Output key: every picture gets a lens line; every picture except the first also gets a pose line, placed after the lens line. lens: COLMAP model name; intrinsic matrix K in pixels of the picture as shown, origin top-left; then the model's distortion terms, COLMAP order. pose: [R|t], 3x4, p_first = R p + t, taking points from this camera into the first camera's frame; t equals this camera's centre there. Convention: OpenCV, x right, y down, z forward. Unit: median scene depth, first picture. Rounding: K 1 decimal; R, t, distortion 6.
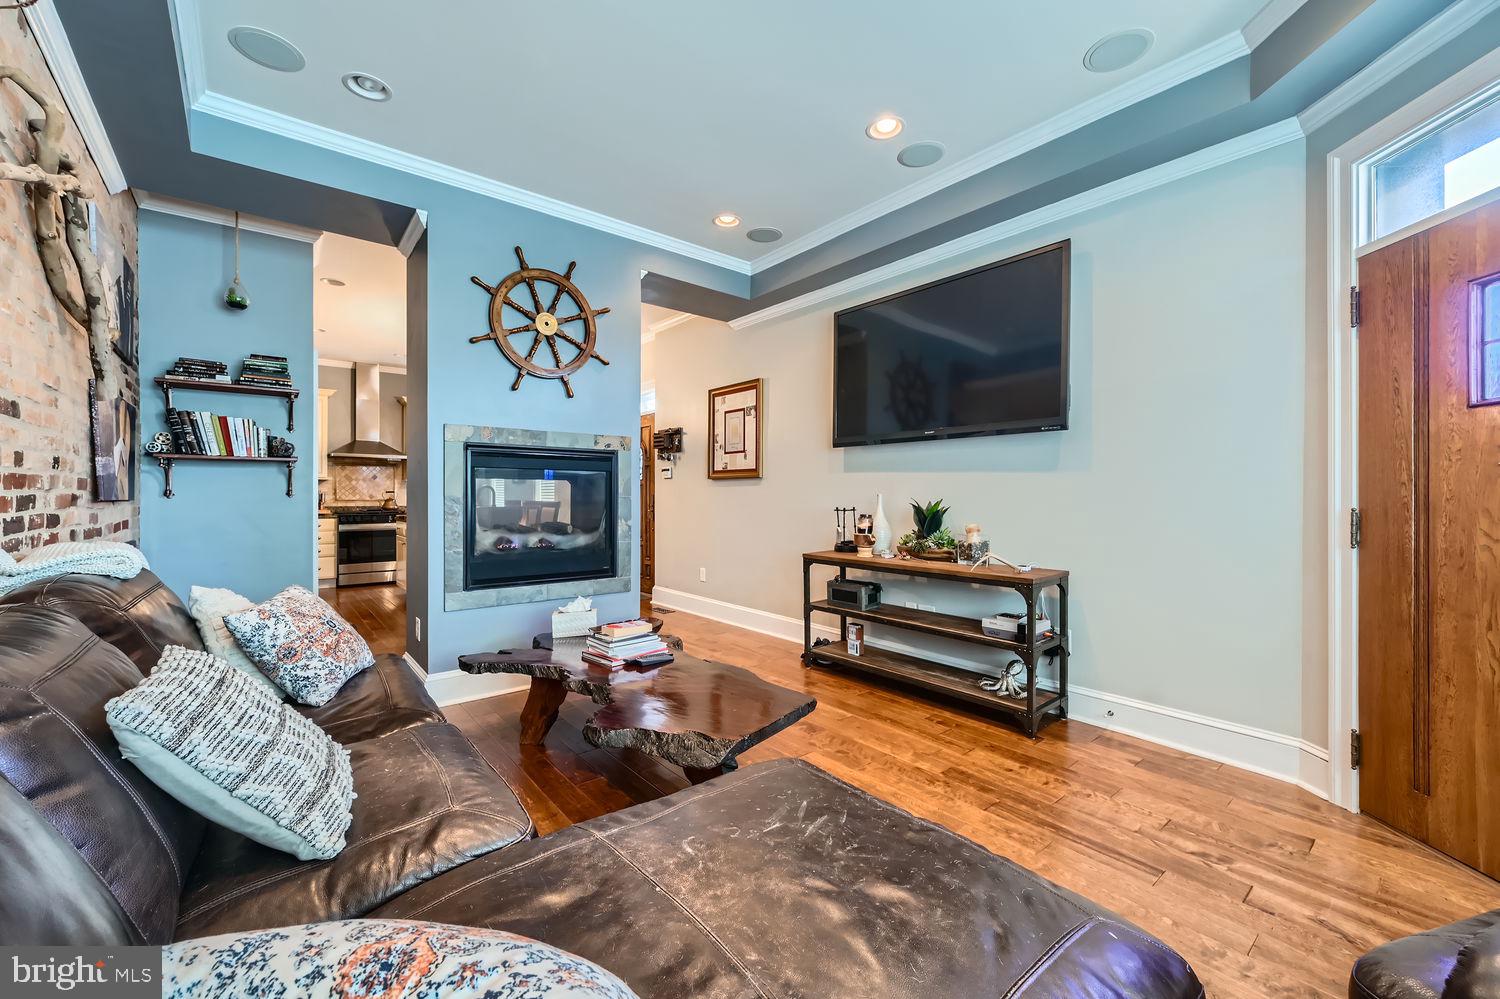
lens RADIAL K [[592.8, 0, 751.6], [0, 592.8, 495.3], [0, 0, 1]] dist [-0.003470, -0.000223]
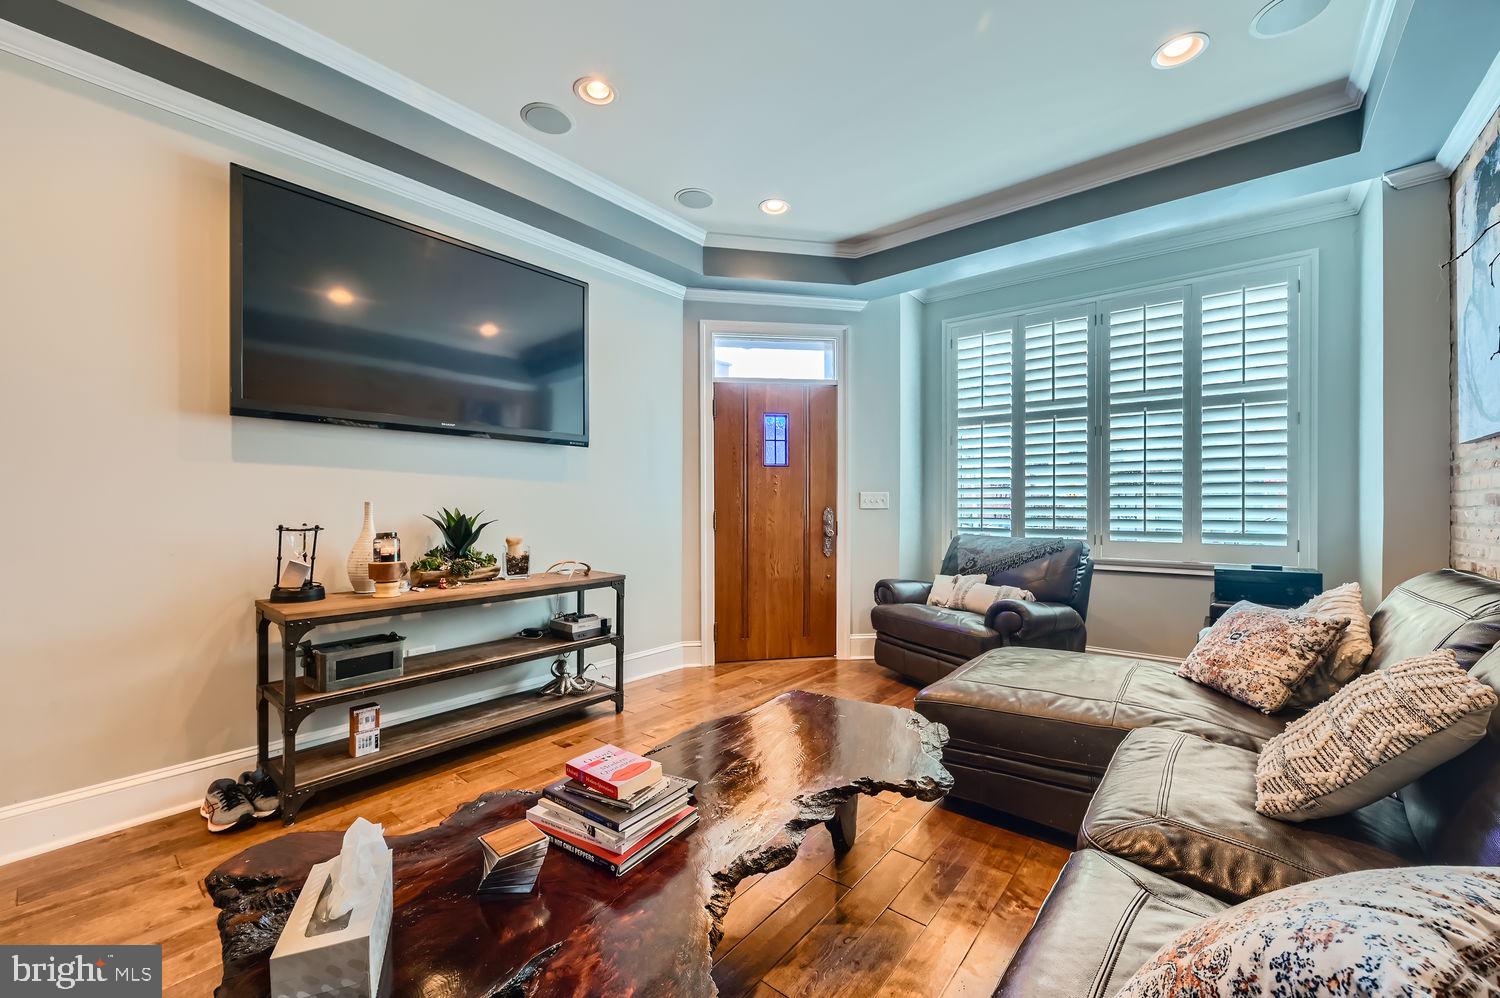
lens RADIAL K [[592.8, 0, 750.3], [0, 592.8, 505.4], [0, 0, 1]] dist [-0.003470, -0.000223]
pose [[-0.193515, -0.005785, 0.981080, -0.667200], [-0.002213, 0.999983, 0.005460, -0.003151], [-0.981095, -0.001115, -0.193524, 0.906834]]
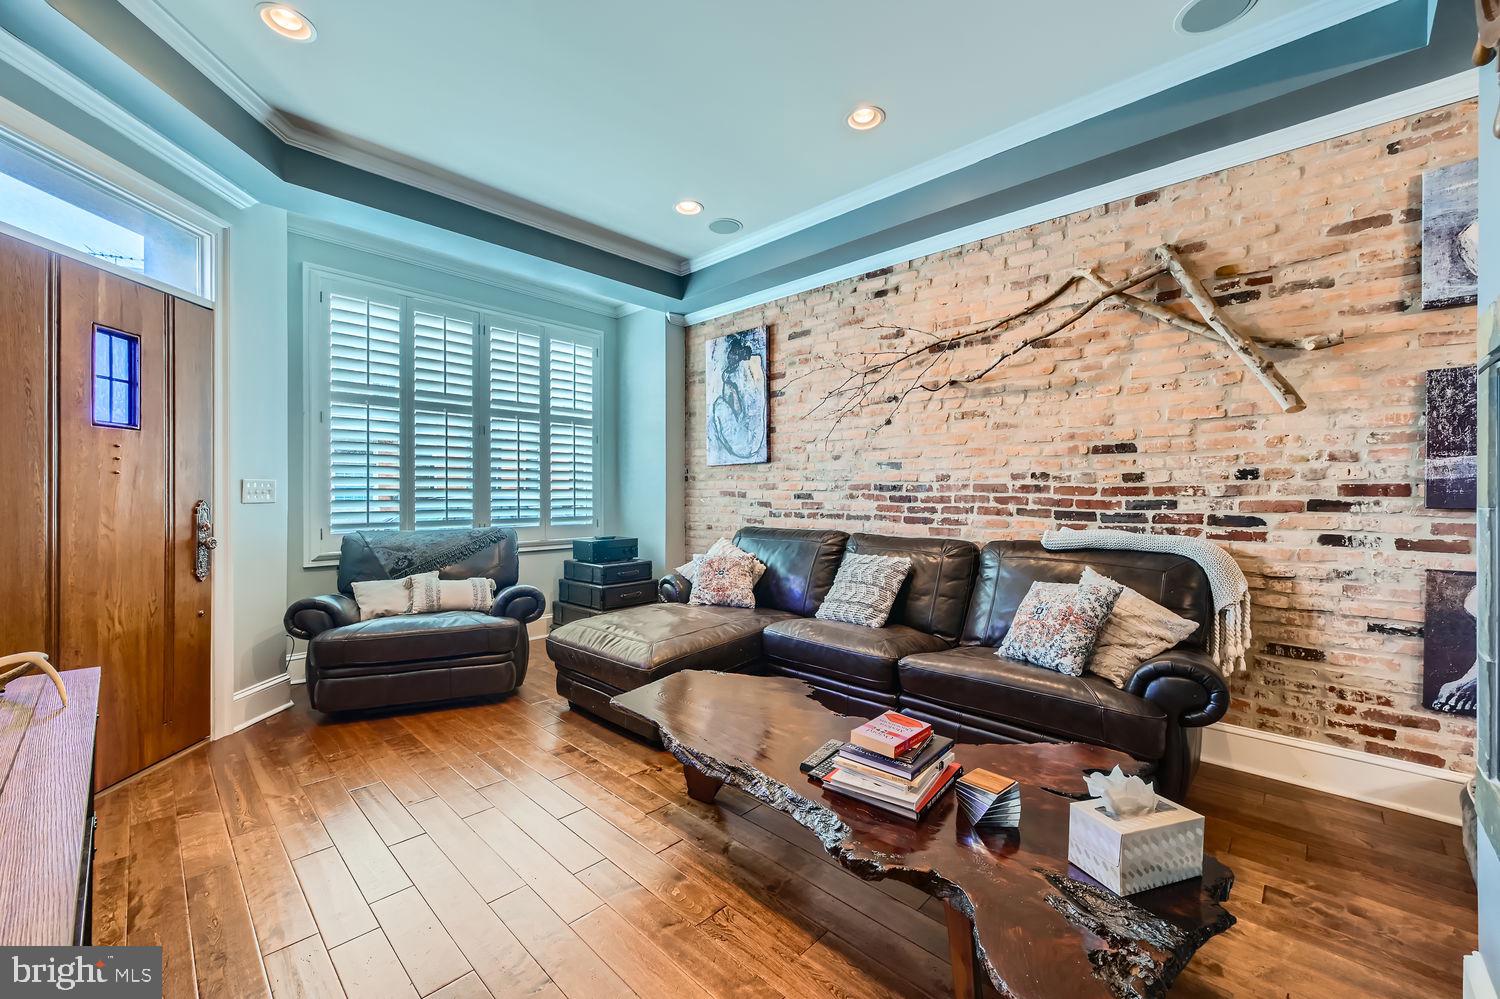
lens RADIAL K [[592.8, 0, 749.9], [0, 592.8, 494.2], [0, 0, 1]] dist [-0.003470, -0.000223]
pose [[-0.993621, -0.002826, -0.112739, -0.008355], [-0.002573, 0.999994, -0.002389, -0.002400], [0.112745, -0.002083, -0.993622, 1.429552]]
